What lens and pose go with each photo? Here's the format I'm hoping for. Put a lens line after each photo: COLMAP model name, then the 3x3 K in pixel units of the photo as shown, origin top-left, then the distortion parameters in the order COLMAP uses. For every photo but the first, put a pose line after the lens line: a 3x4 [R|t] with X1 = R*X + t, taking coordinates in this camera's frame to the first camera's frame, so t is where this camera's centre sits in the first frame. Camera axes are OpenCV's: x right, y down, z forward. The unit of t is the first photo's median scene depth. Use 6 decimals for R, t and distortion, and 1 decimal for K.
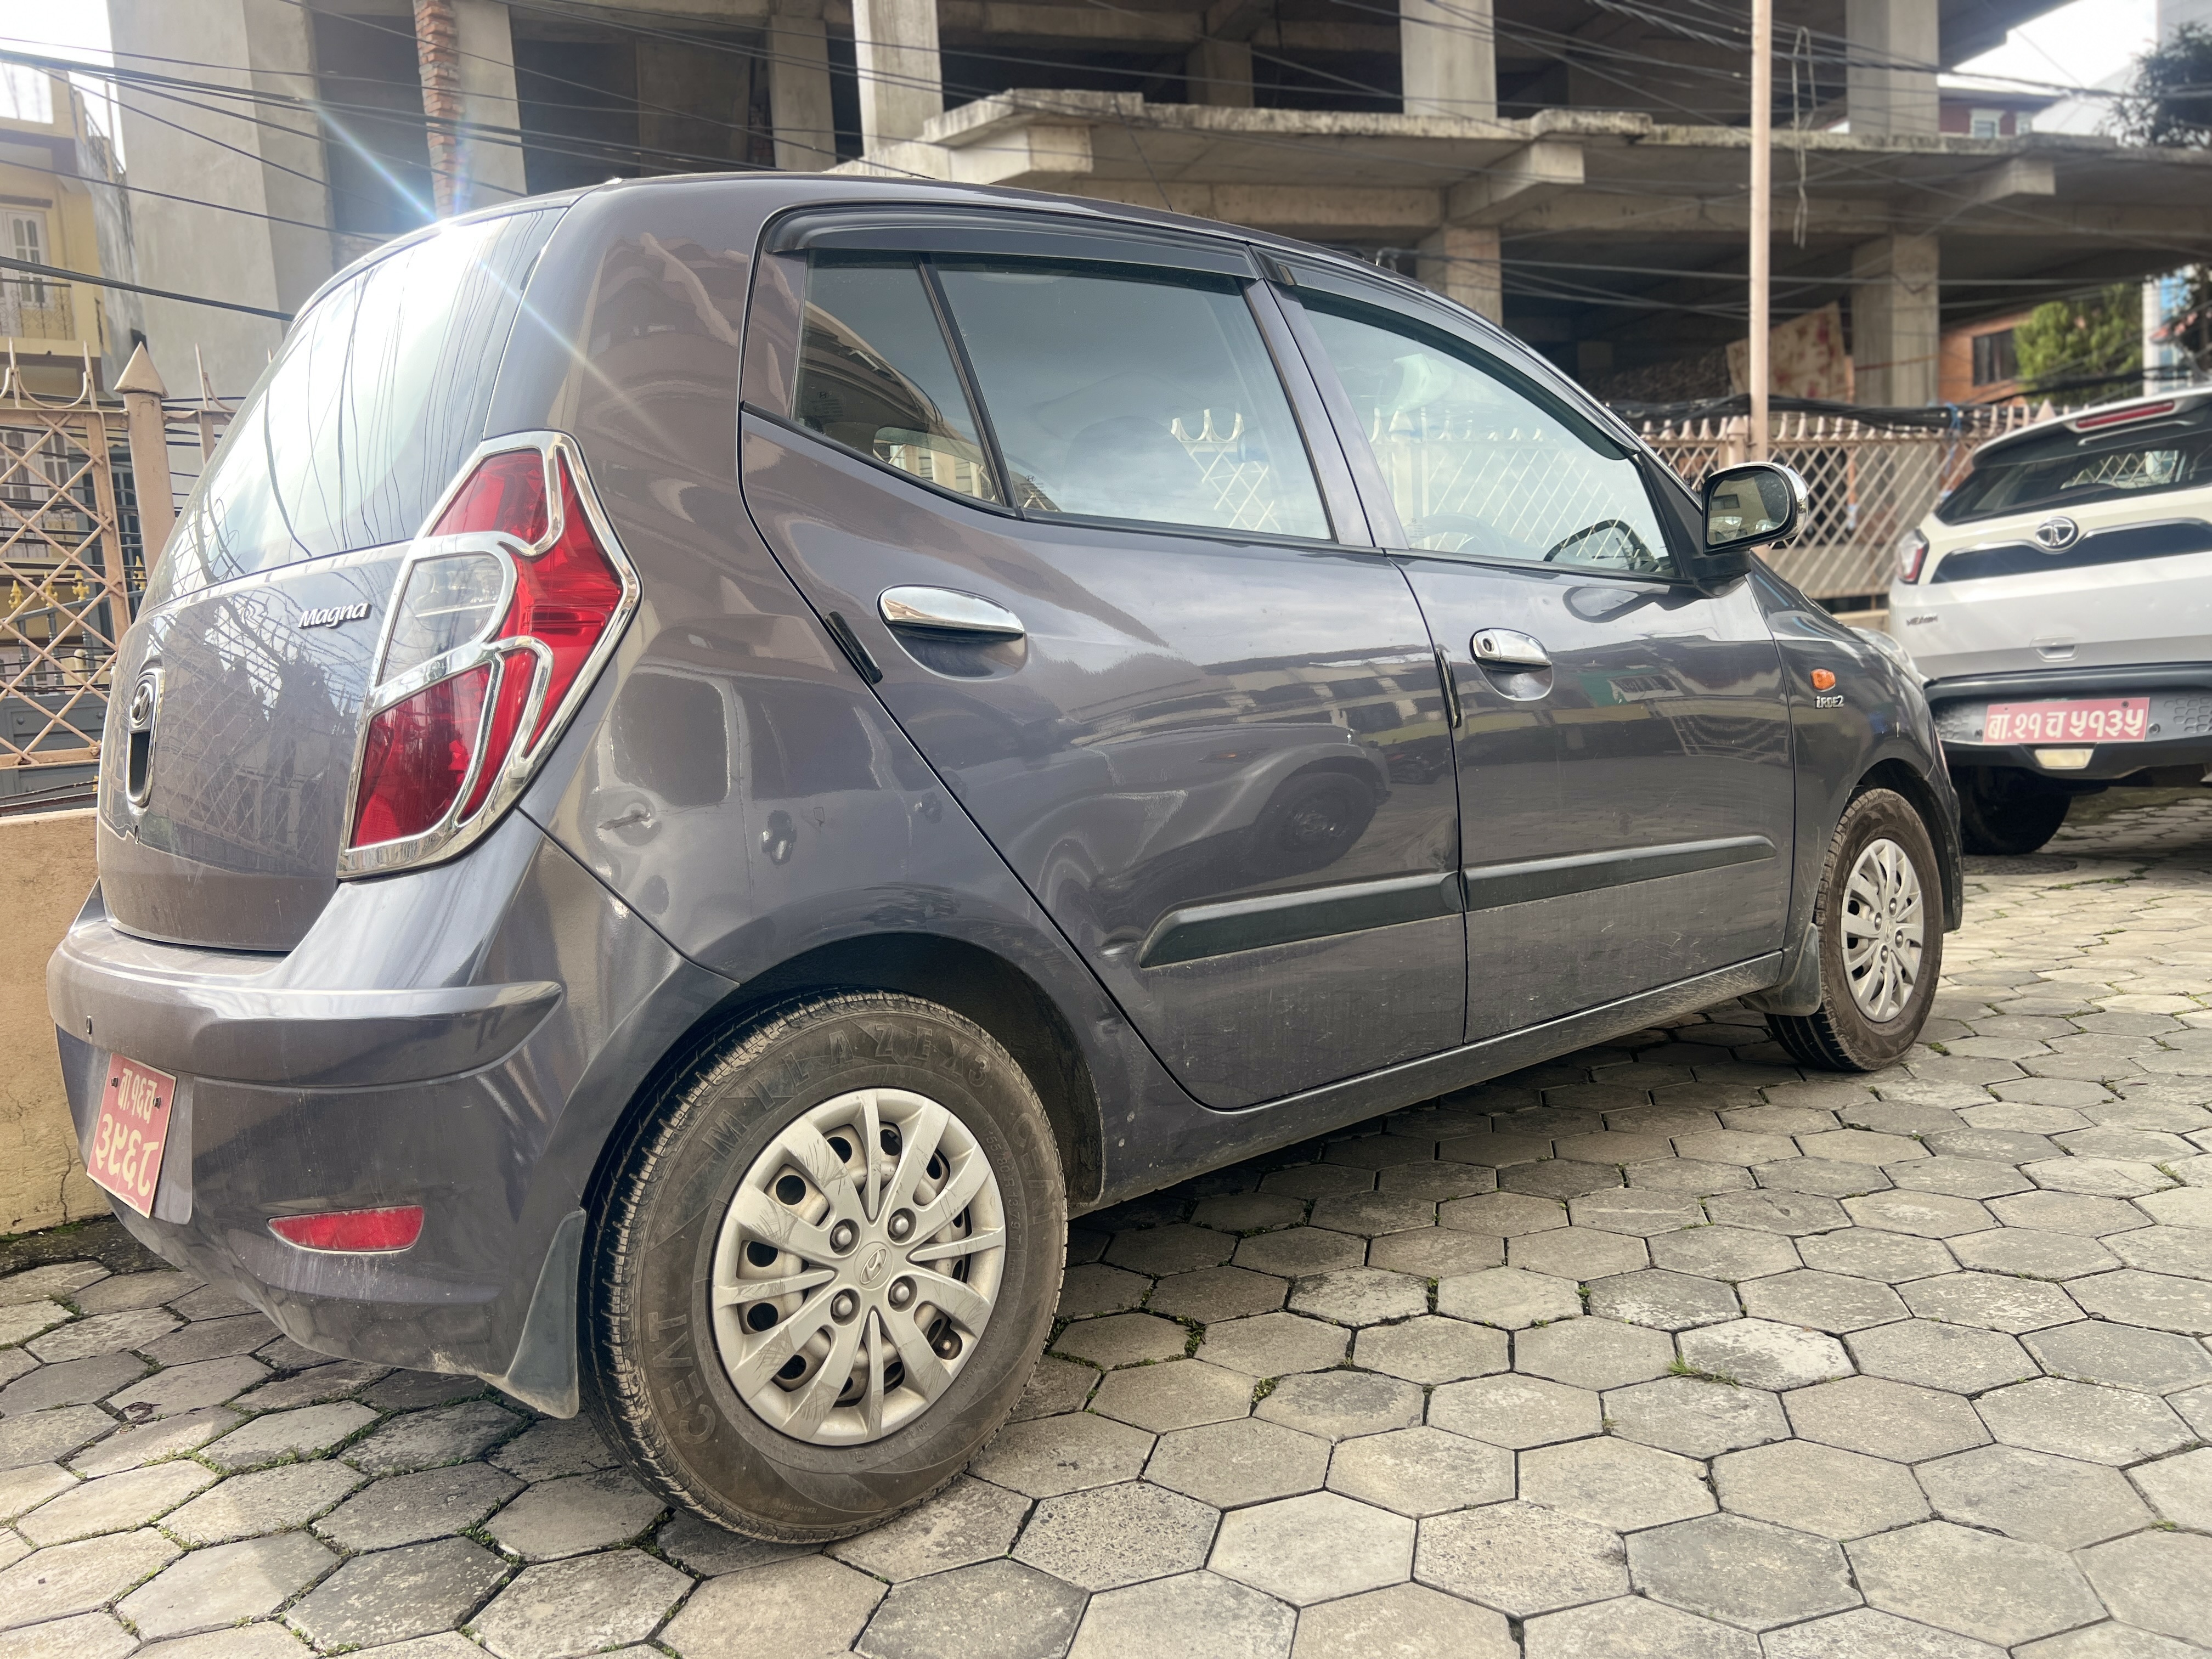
lens RADIAL K [[1646.6, 0, 1106.0], [0, 1646.6, 829.5], [0, 0, 1]] dist [0.048051, -0.035024]
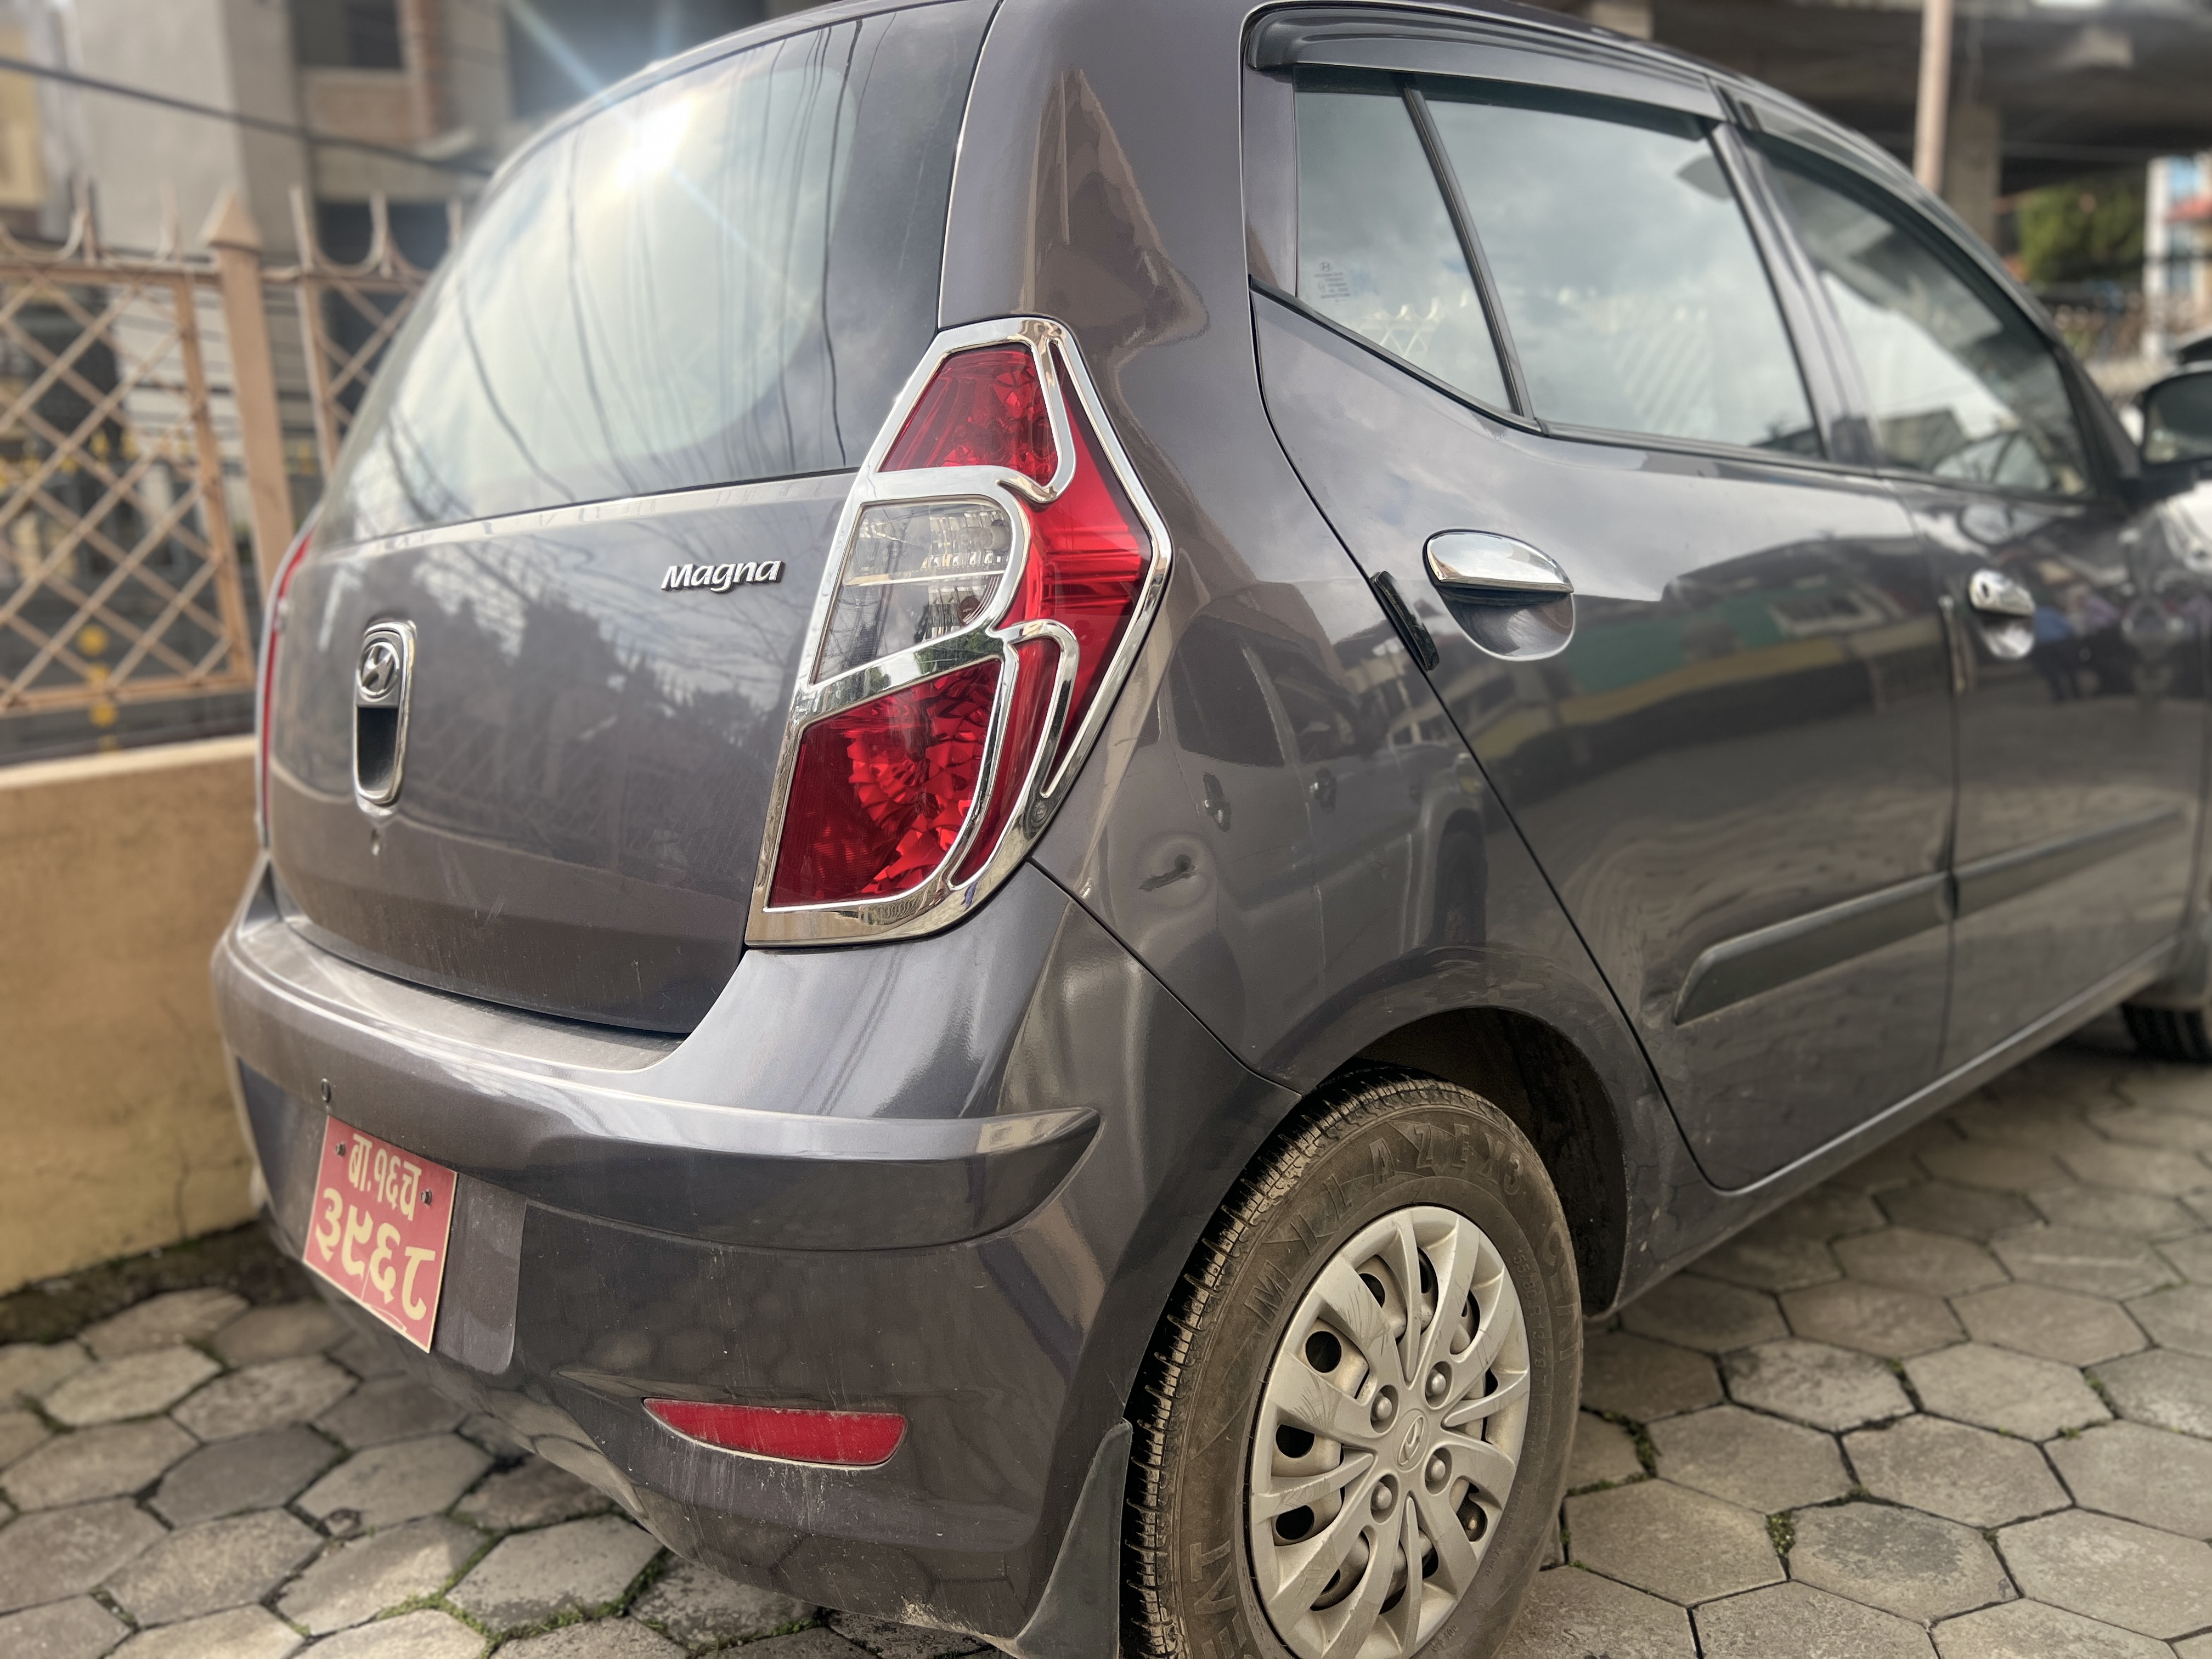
lens RADIAL K [[1647.8, 0, 1106.0], [0, 1647.8, 829.5], [0, 0, 1]] dist [0.036908, -0.008909]
pose [[0.999617, 0.008595, 0.026295, -0.301628], [-0.010478, 0.997327, 0.072310, -0.069304], [-0.025603, -0.072558, 0.997036, 0.262157]]
